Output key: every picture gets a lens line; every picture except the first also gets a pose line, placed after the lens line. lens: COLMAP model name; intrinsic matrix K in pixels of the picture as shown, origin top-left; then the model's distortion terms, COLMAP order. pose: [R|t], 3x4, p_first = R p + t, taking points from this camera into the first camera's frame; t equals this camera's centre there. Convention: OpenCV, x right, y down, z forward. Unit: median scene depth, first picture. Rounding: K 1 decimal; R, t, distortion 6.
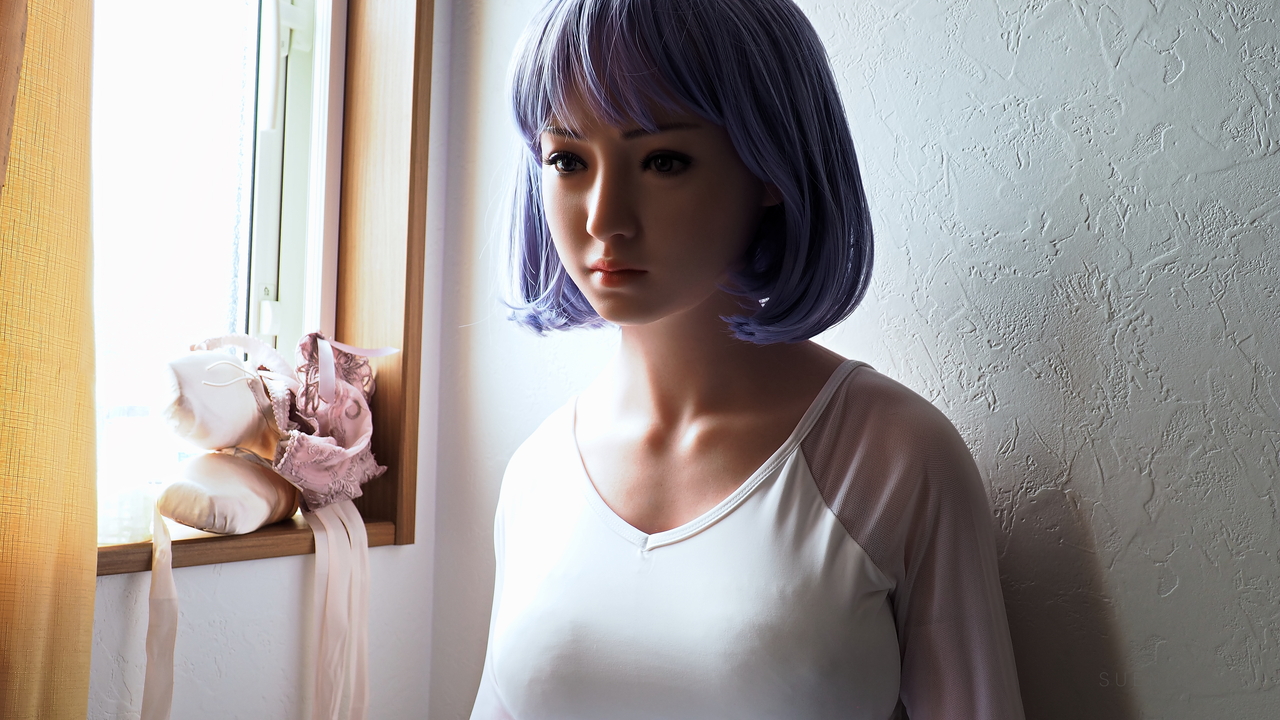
lens RADIAL K [[1326.1, 0, 637.9], [0, 1326.1, 356.9], [0, 0, 1]] dist [-0.016963, 0.012432]
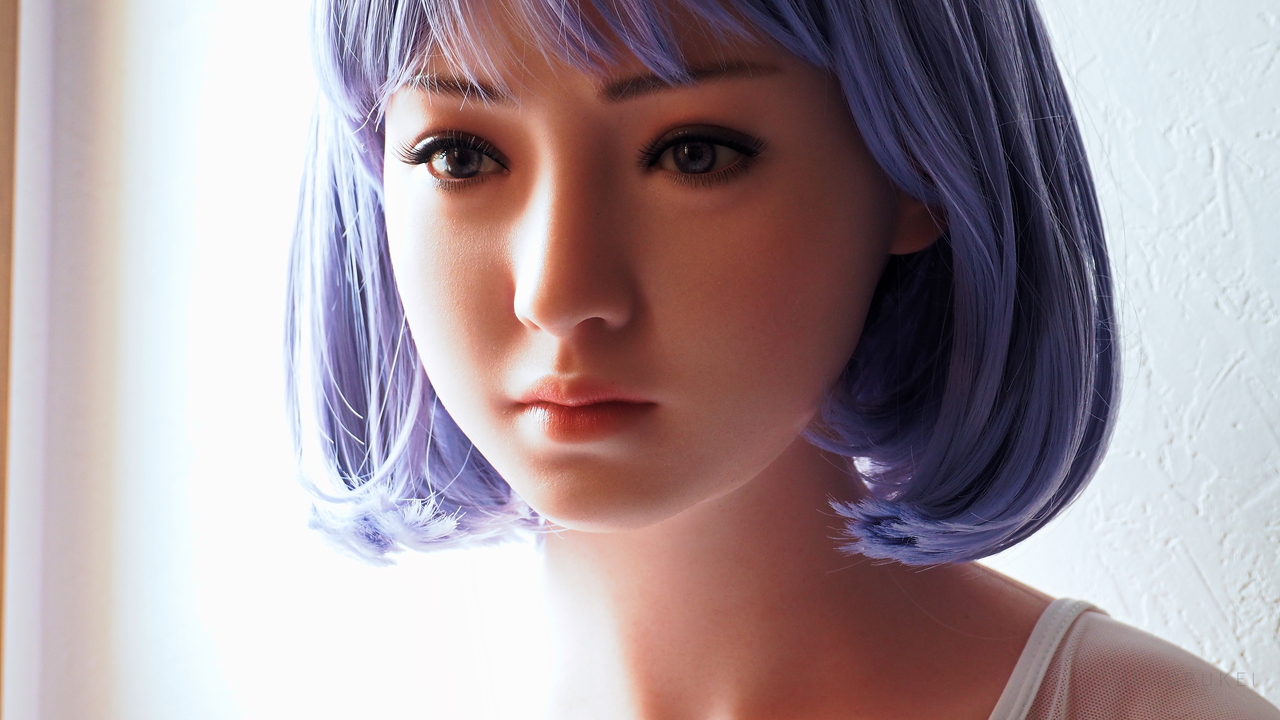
lens RADIAL K [[2720.7, 0, 640.0], [0, 2720.7, 360.0], [0, 0, 1]] dist [-0.016039, 0.106163]
pose [[0.989648, -0.018169, 0.142362, -0.111203], [0.031671, 0.995147, -0.093161, 0.003247], [-0.139979, 0.096706, 0.985421, 0.112324]]
